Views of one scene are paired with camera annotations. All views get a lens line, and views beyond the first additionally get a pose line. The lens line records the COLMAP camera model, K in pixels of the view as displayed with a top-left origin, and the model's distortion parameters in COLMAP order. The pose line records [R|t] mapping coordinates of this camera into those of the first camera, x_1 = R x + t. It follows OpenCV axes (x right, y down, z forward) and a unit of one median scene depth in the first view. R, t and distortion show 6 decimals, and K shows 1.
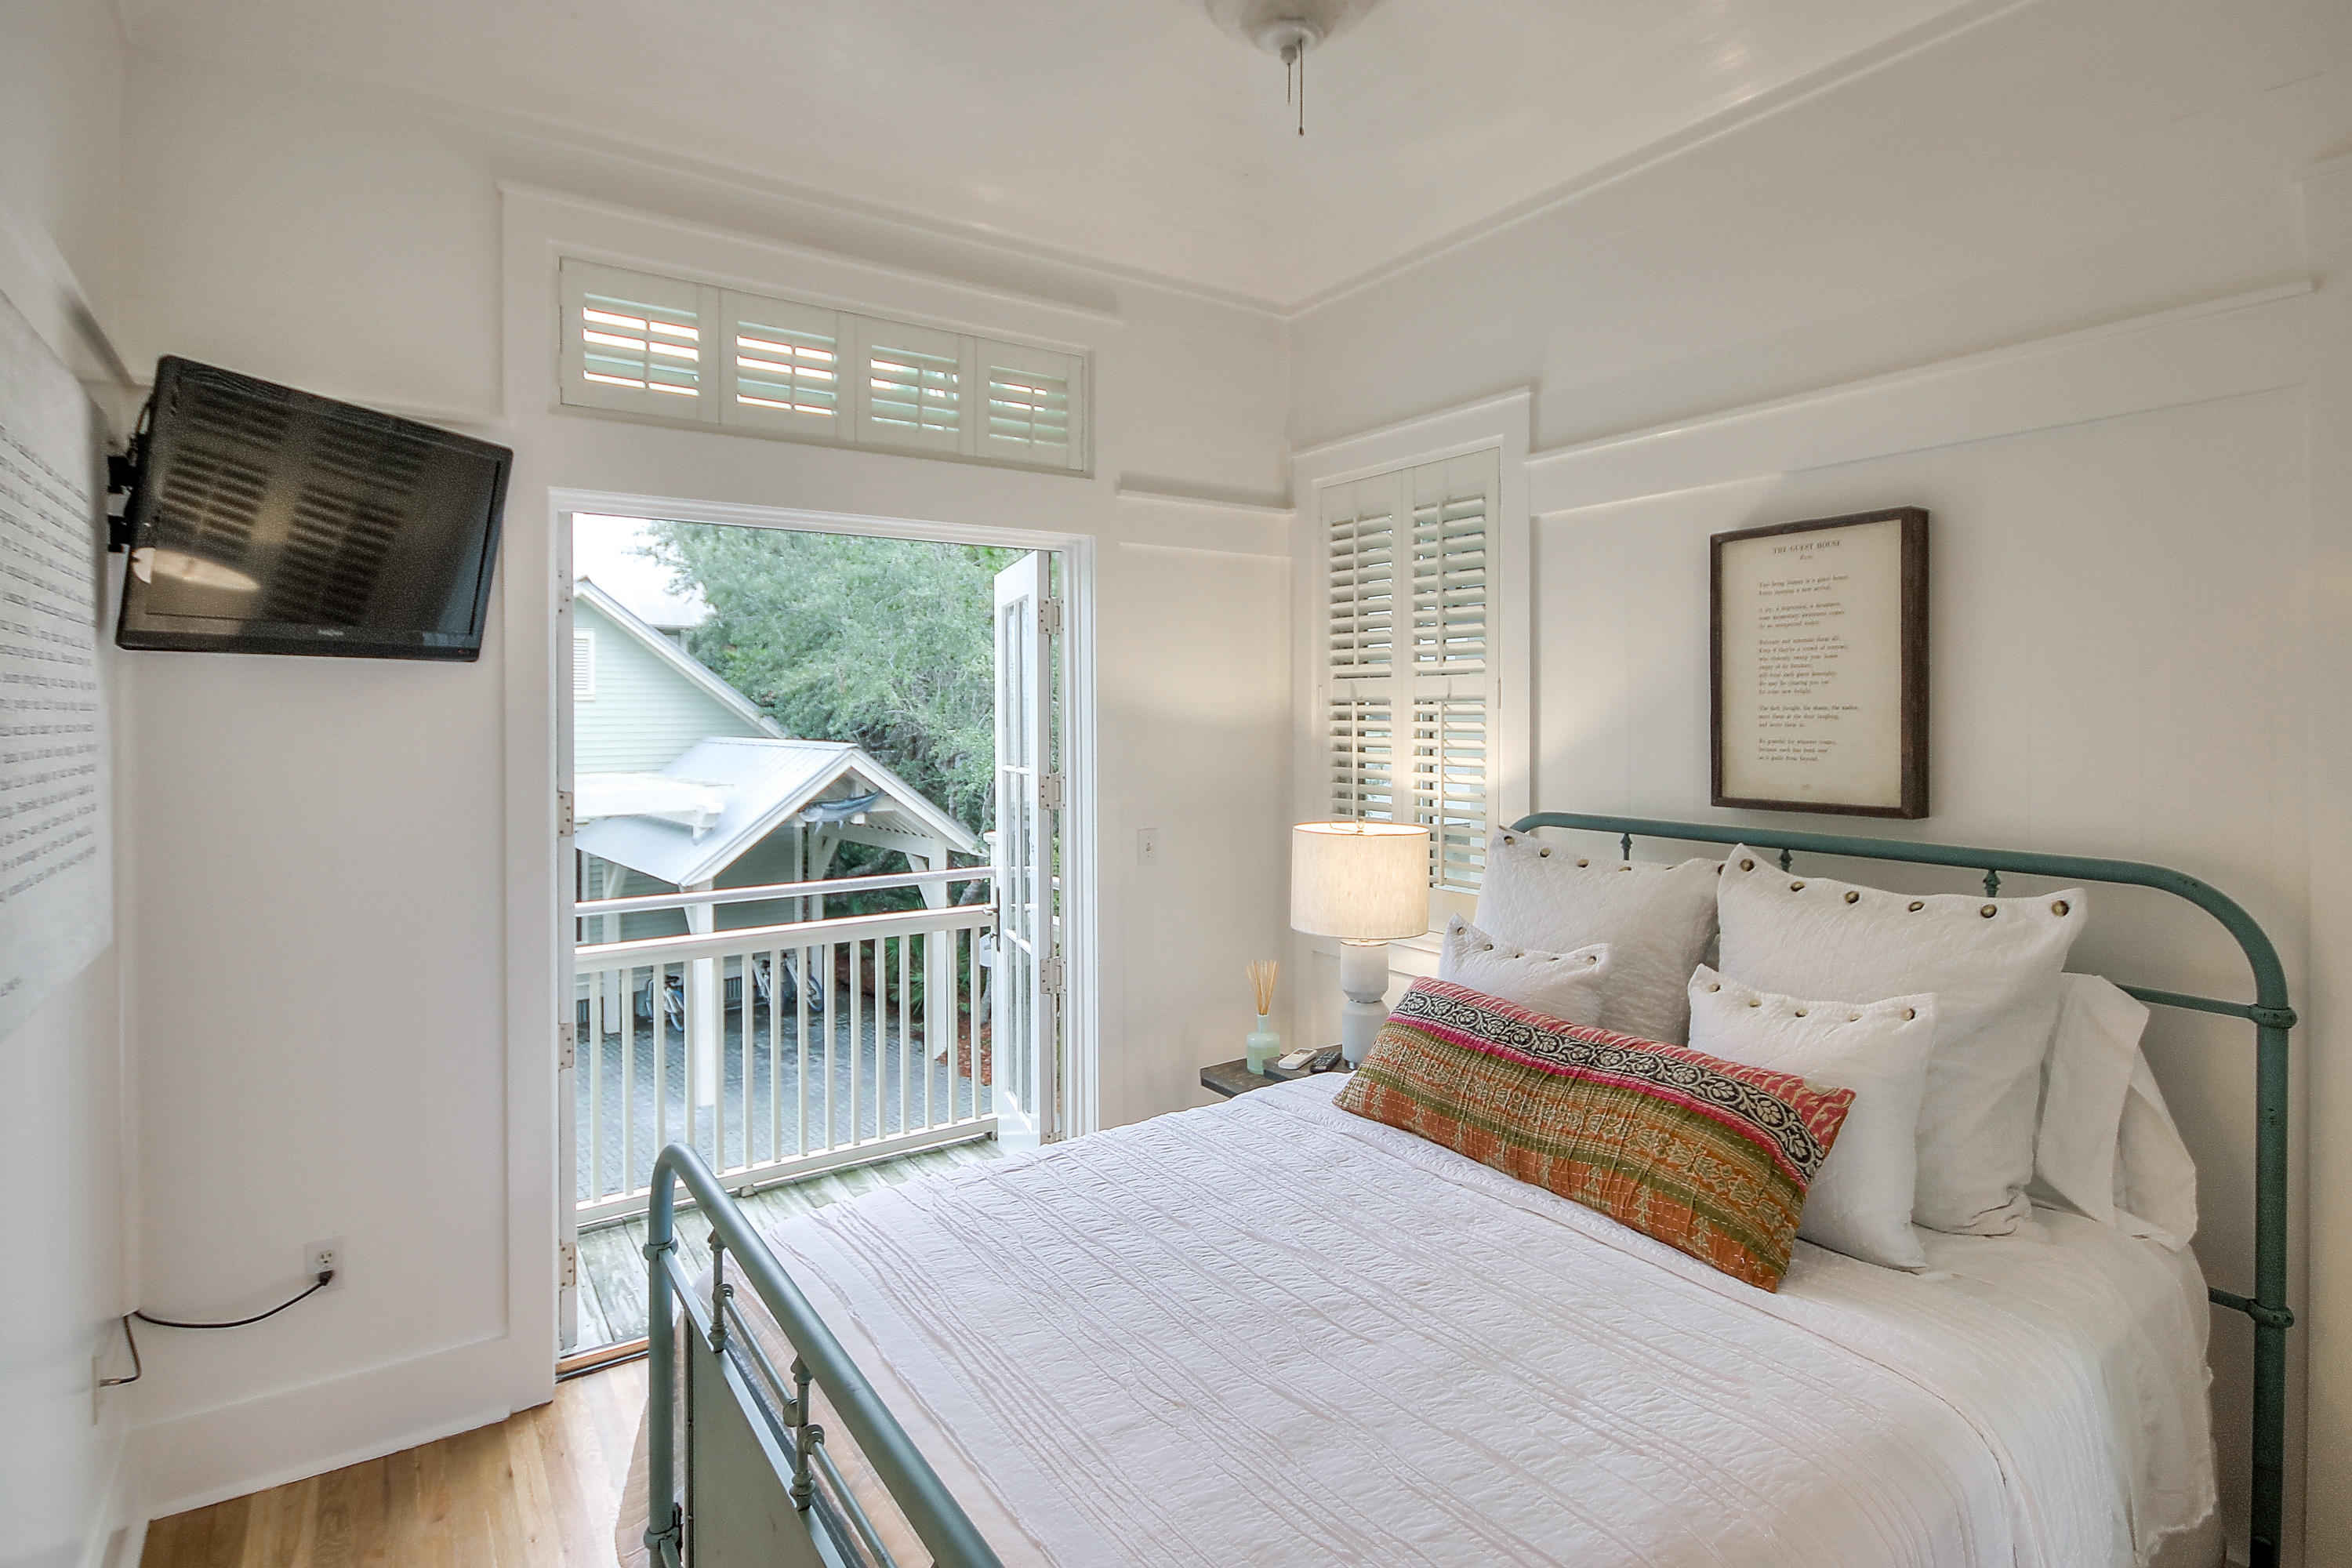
lens RADIAL K [[1180.0, 0, 1183.0], [0, 1180.0, 722.4], [0, 0, 1]] dist [-0.000859, -0.000266]
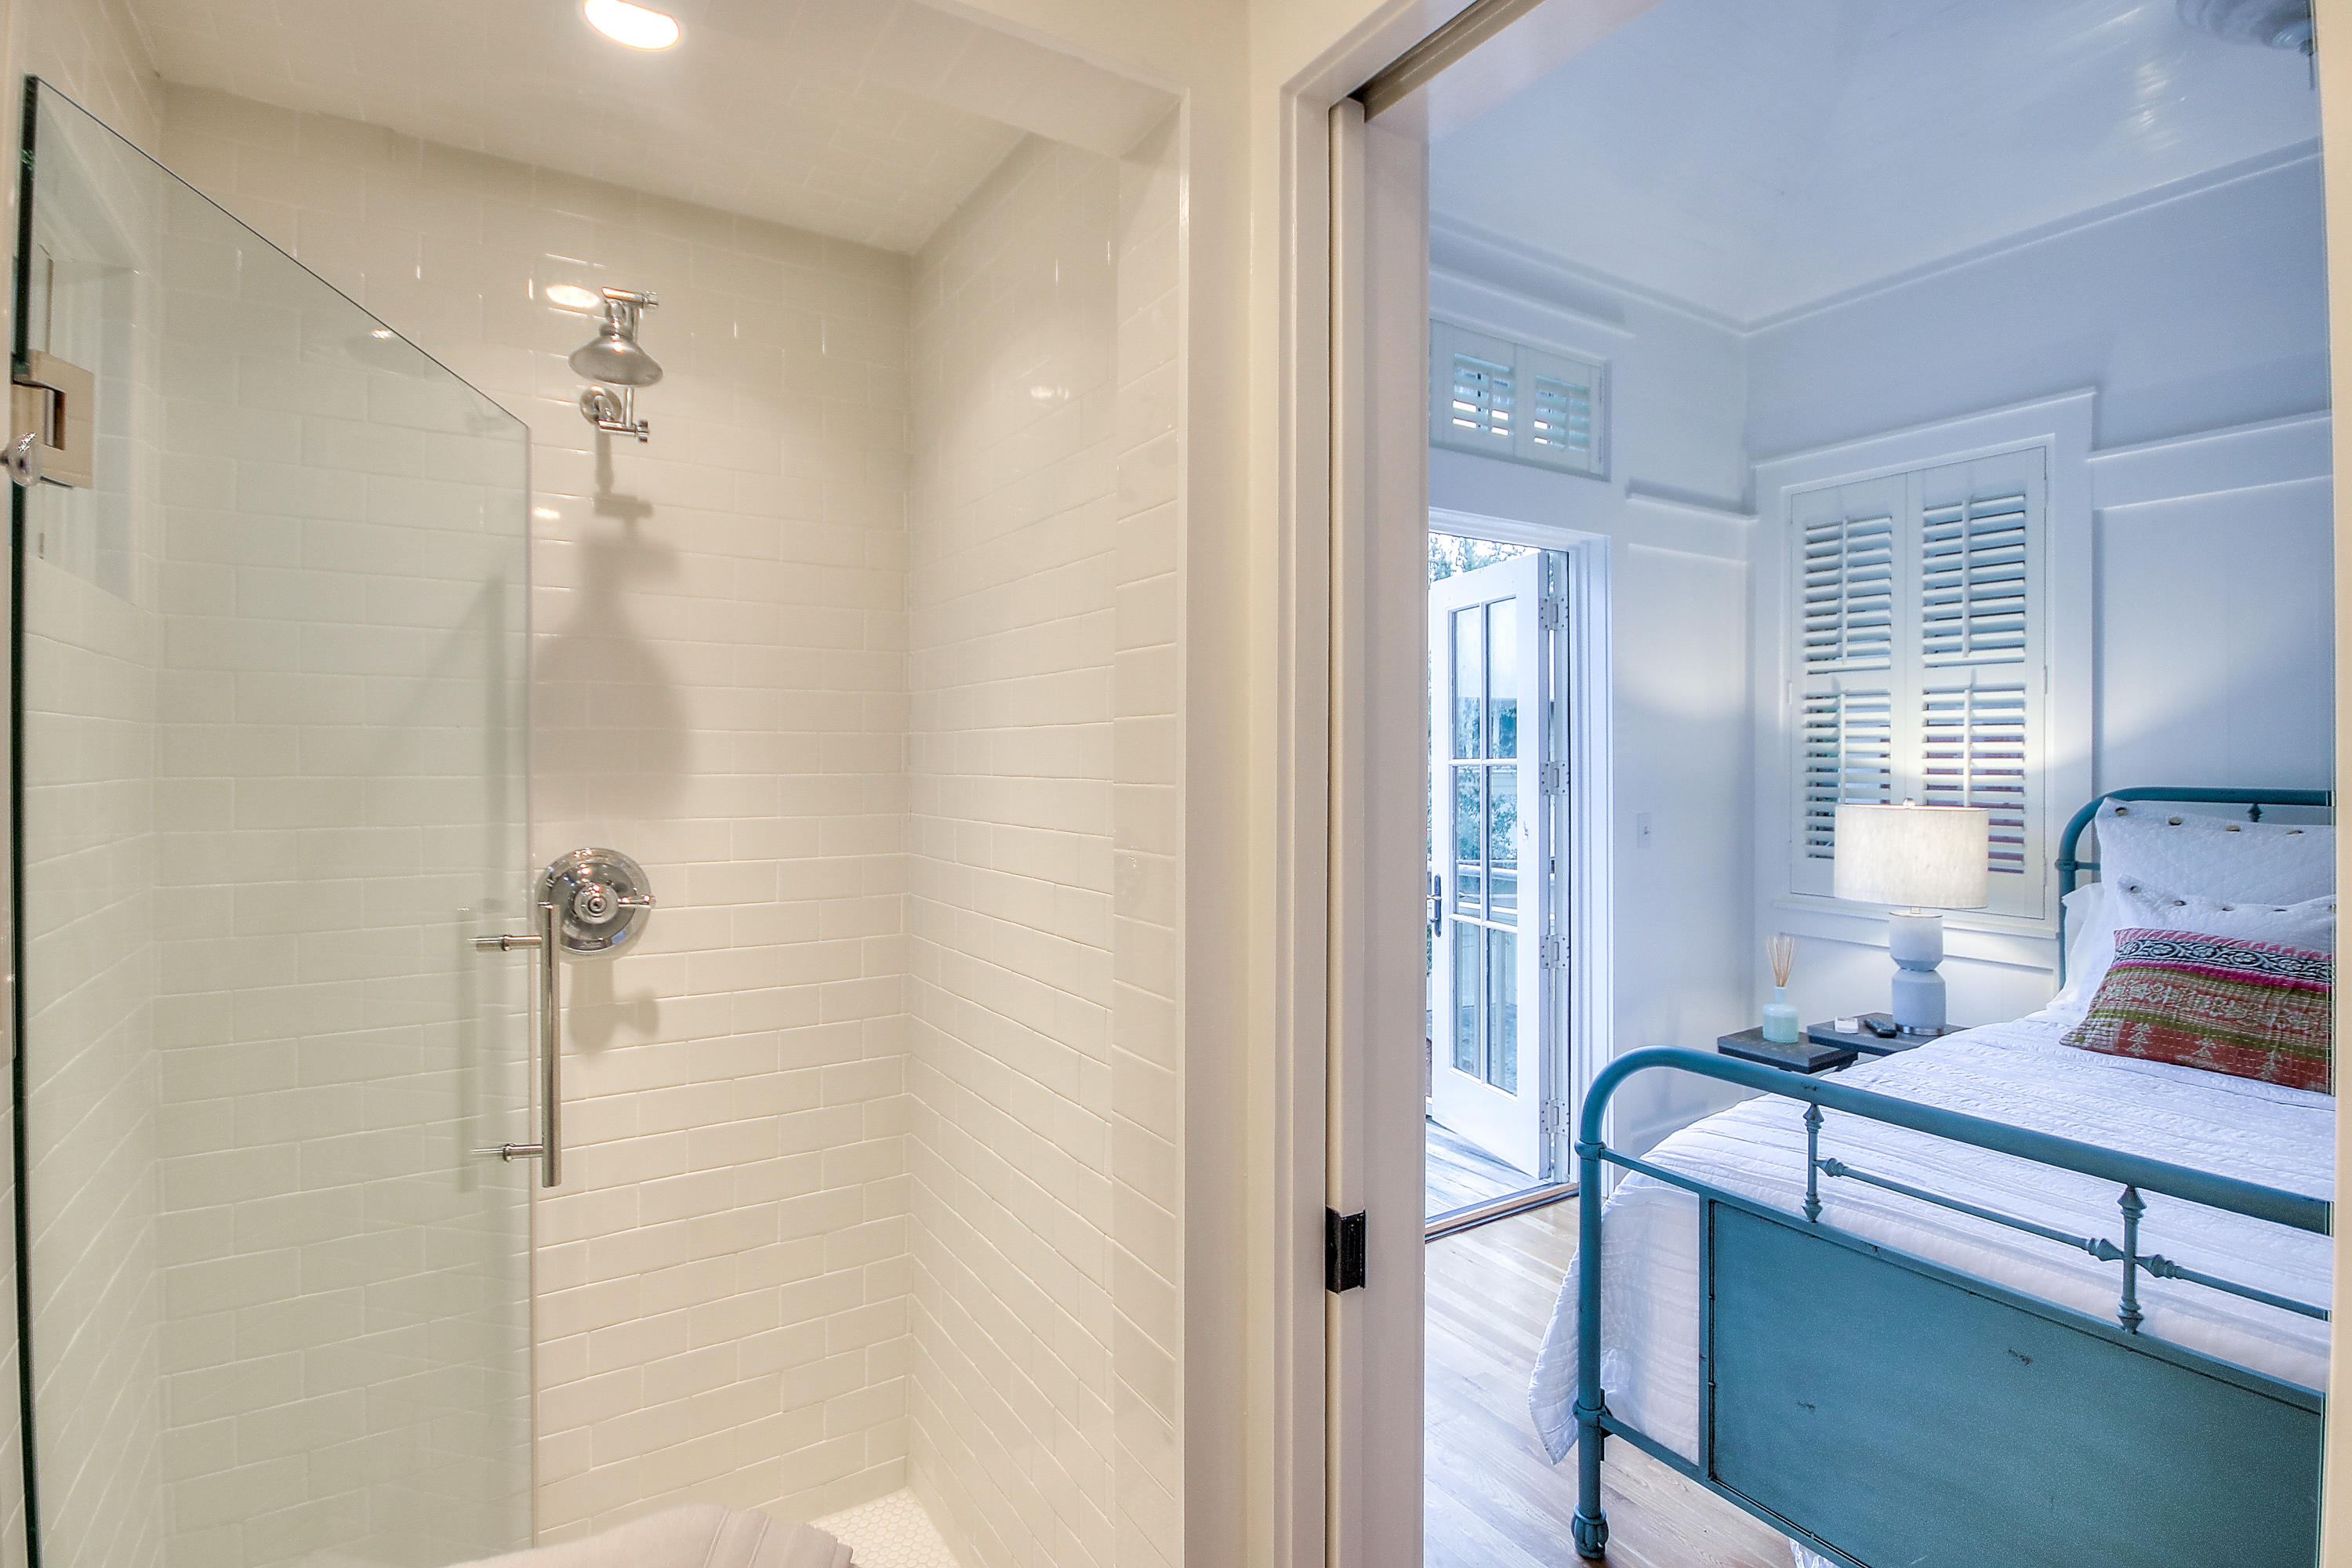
lens RADIAL K [[1128.8, 0, 1176.0], [0, 1128.8, 784.0], [0, 0, 1]] dist [-0.001023, -0.000251]
pose [[0.999782, 0.002405, -0.020761, -0.445686], [-0.002077, 0.999873, 0.015805, 0.049139], [0.020797, -0.015759, 0.999660, -0.023967]]
